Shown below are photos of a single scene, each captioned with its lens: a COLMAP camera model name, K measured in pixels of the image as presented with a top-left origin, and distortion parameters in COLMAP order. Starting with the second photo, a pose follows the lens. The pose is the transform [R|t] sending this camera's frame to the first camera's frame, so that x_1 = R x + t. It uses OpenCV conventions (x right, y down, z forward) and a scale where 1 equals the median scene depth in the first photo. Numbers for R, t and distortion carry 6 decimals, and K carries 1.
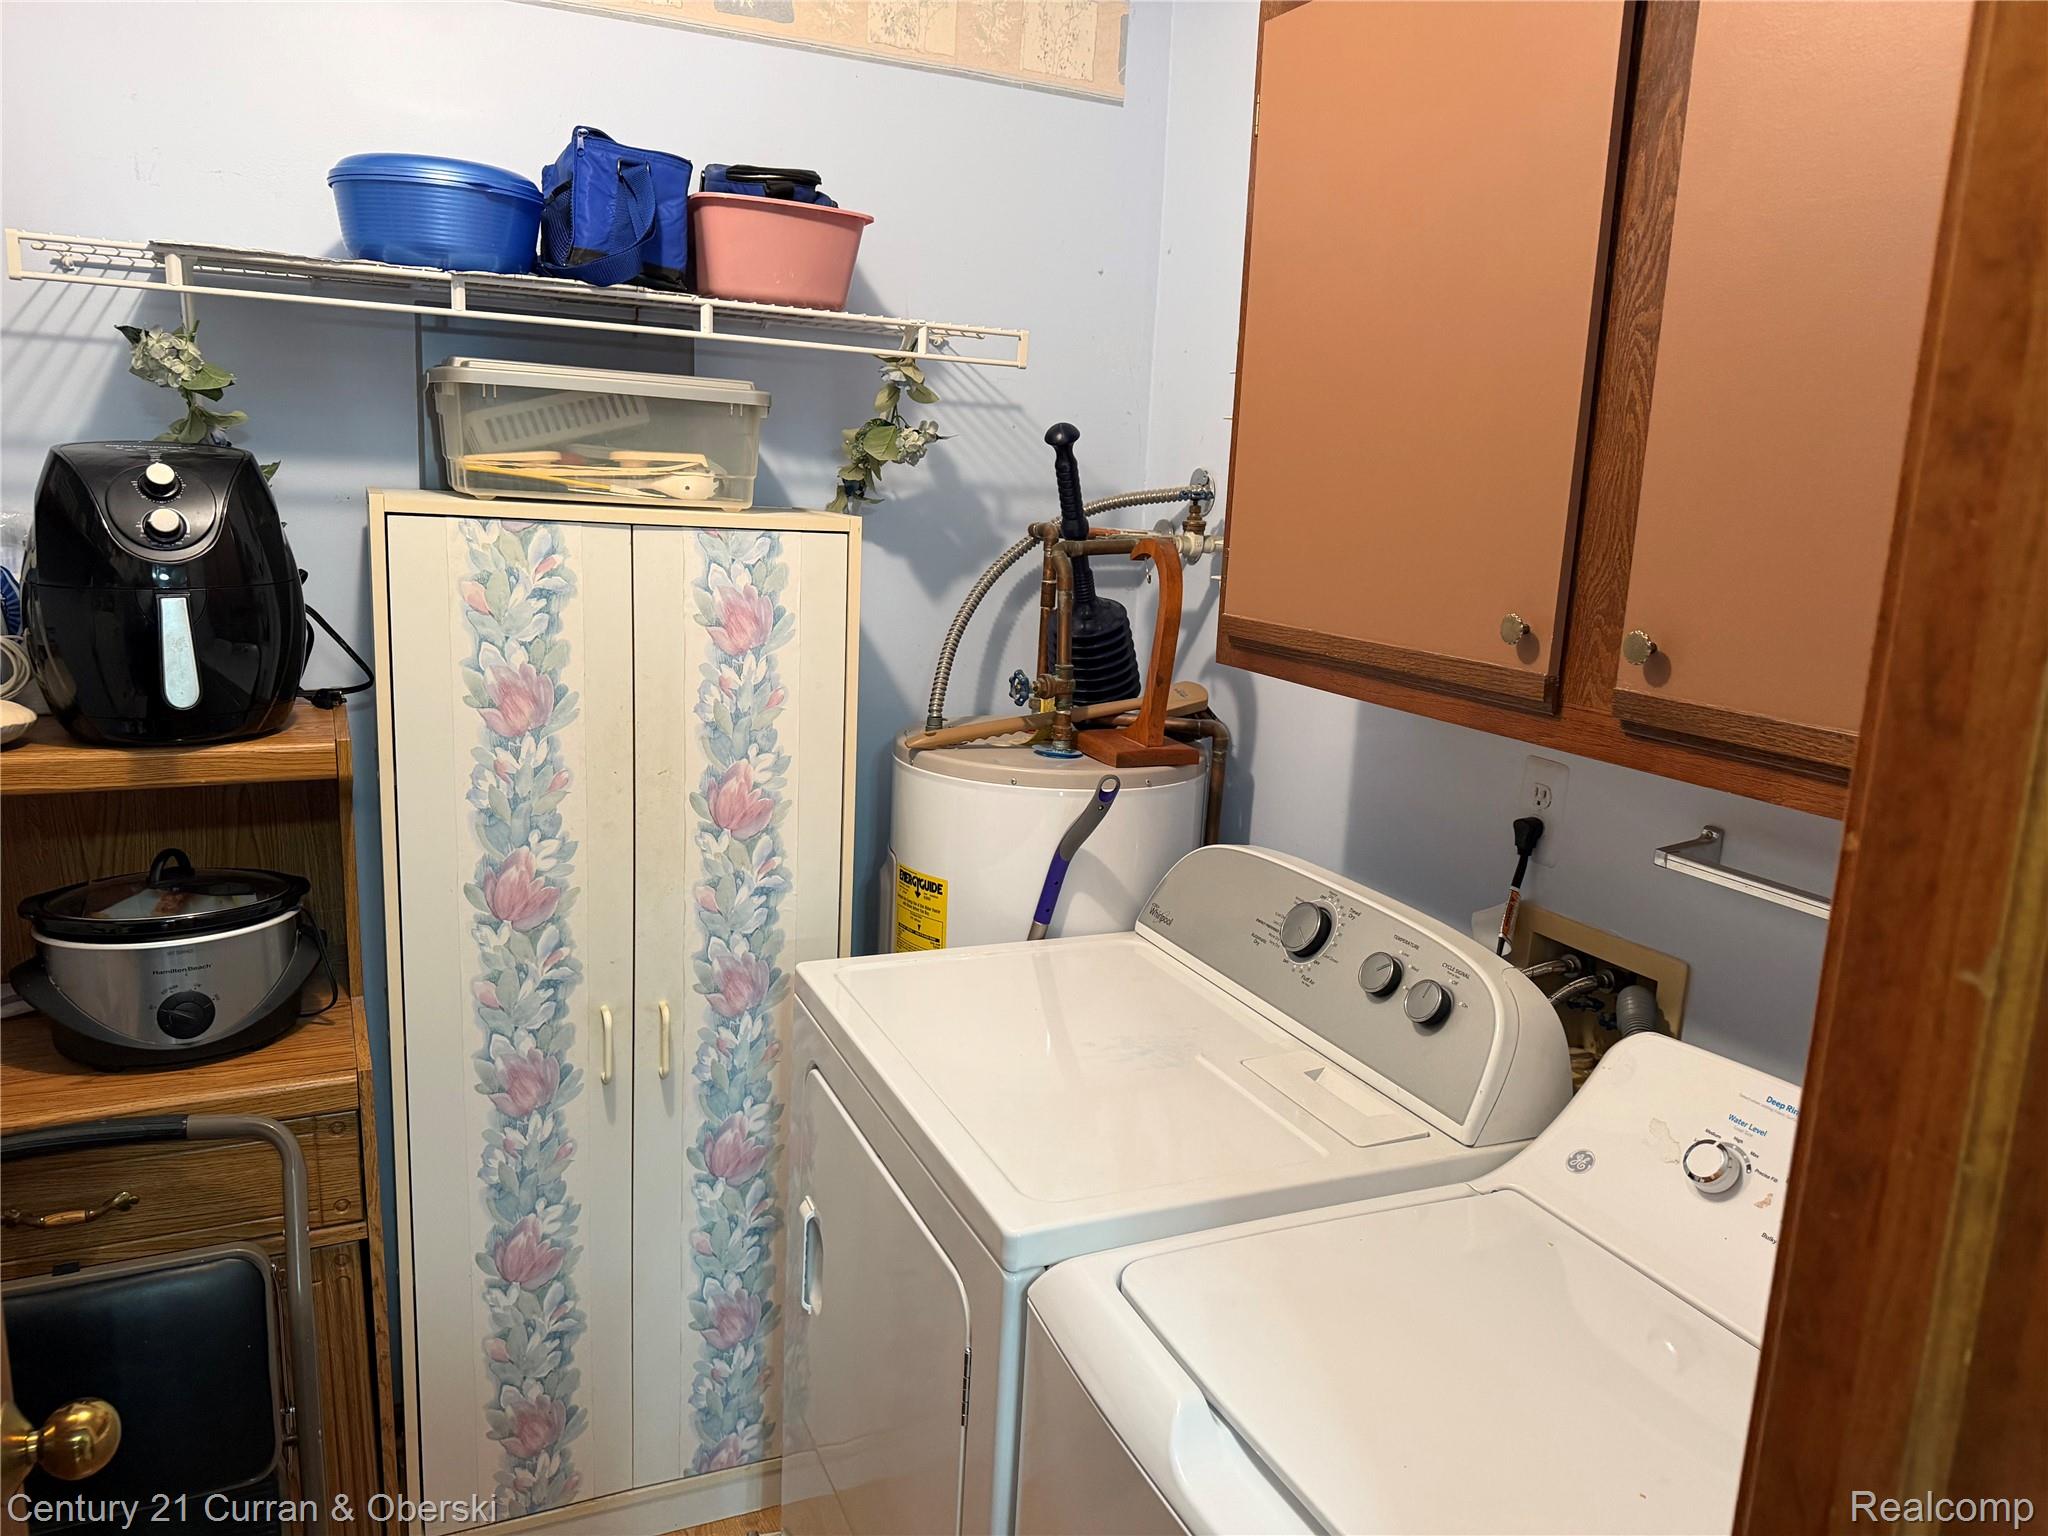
lens RADIAL K [[1444.3, 0, 1031.0], [0, 1444.3, 759.2], [0, 0, 1]] dist [0.155035, -0.294677]
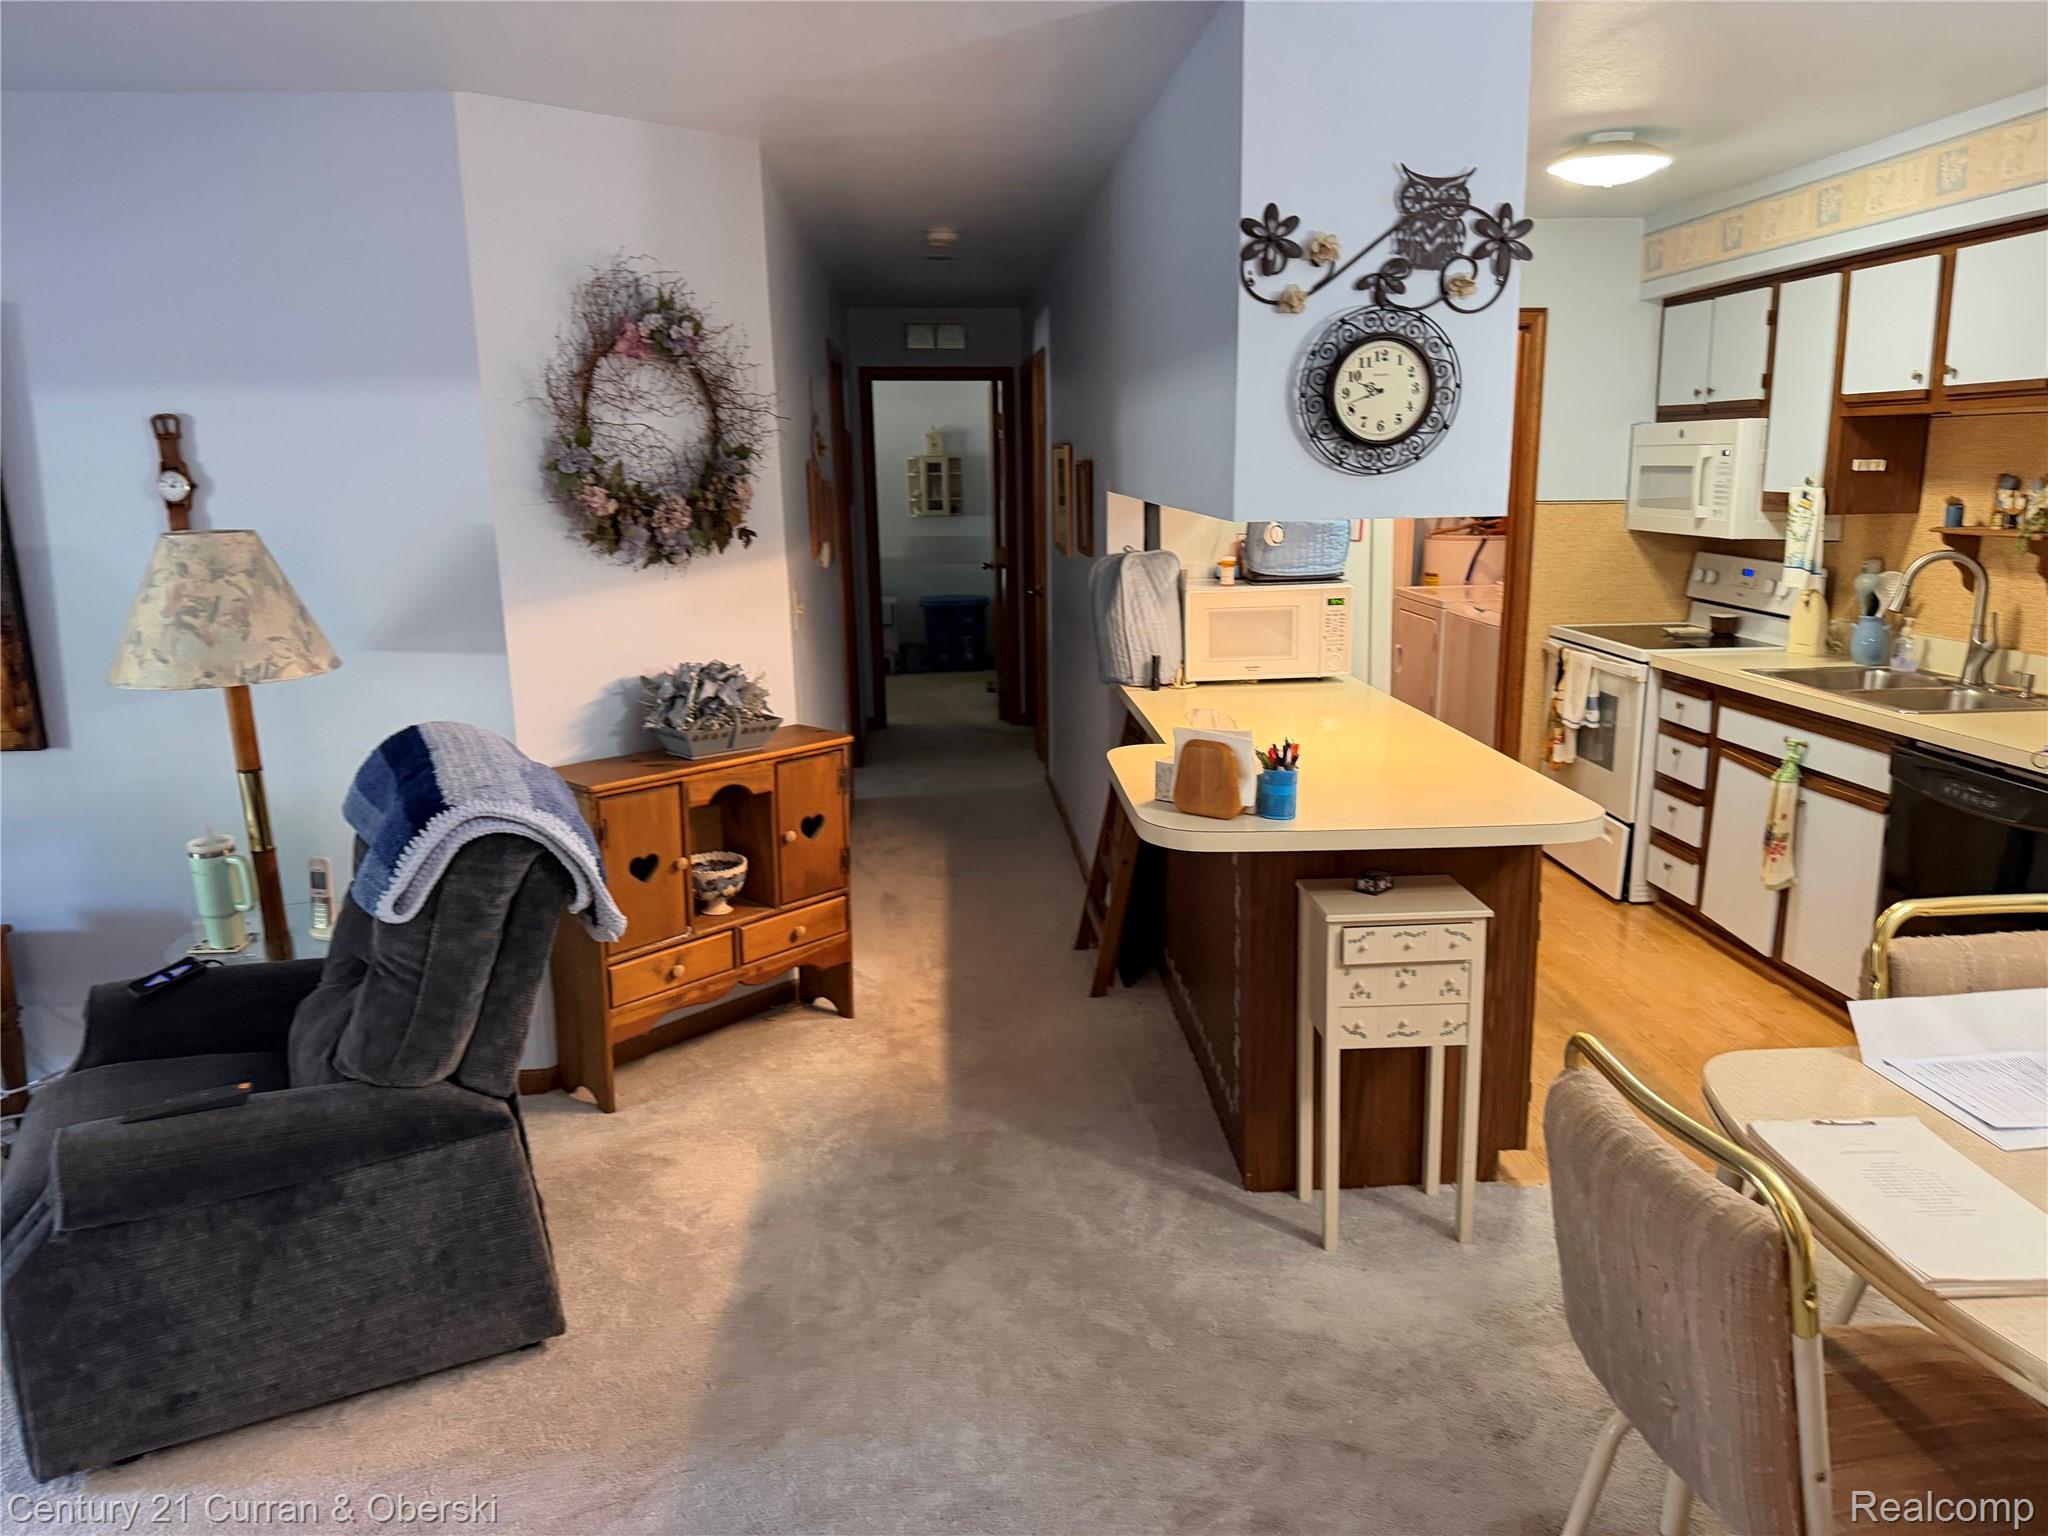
lens RADIAL K [[1420.6, 0, 1049.1], [0, 1420.6, 784.5], [0, 0, 1]] dist [0.070299, -0.108637]
pose [[0.934968, 0.020694, -0.354128, 0.299262], [-0.010140, 0.999448, 0.031632, 0.512069], [0.354588, -0.025984, 0.934662, -2.643867]]
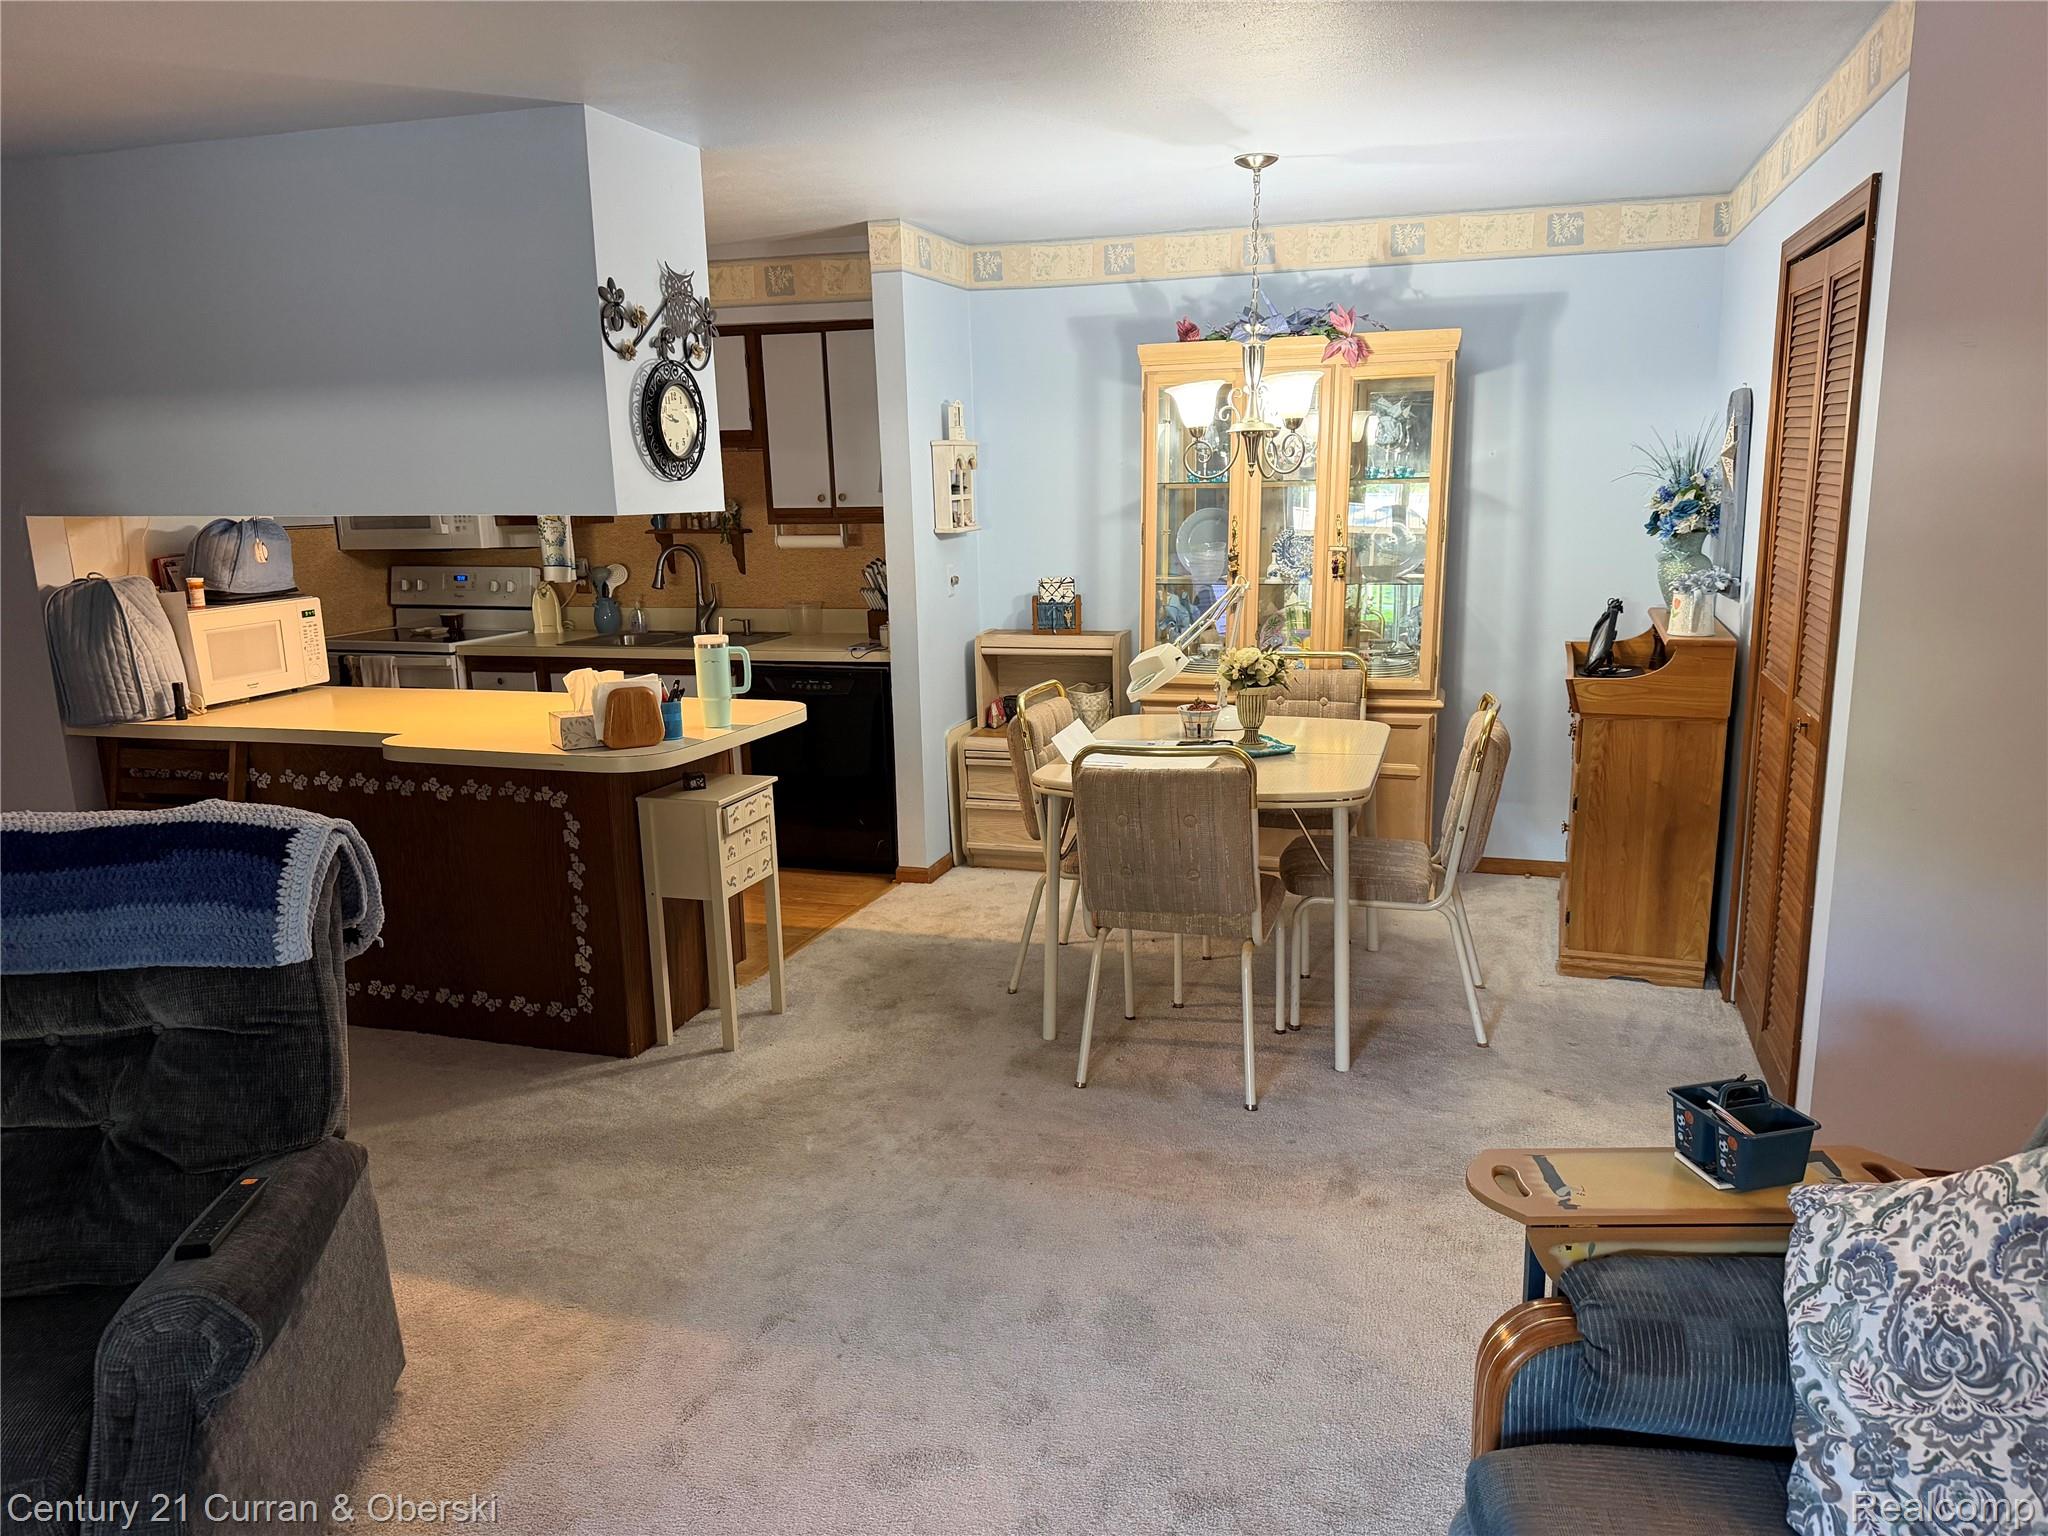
lens RADIAL K [[1420.6, 0, 1049.1], [0, 1420.6, 784.5], [0, 0, 1]] dist [0.070299, -0.108637]
pose [[0.670470, -0.211649, 0.711108, -0.864406], [0.186772, 0.975730, 0.114311, 0.523570], [-0.718044, 0.056173, 0.693727, -2.870855]]
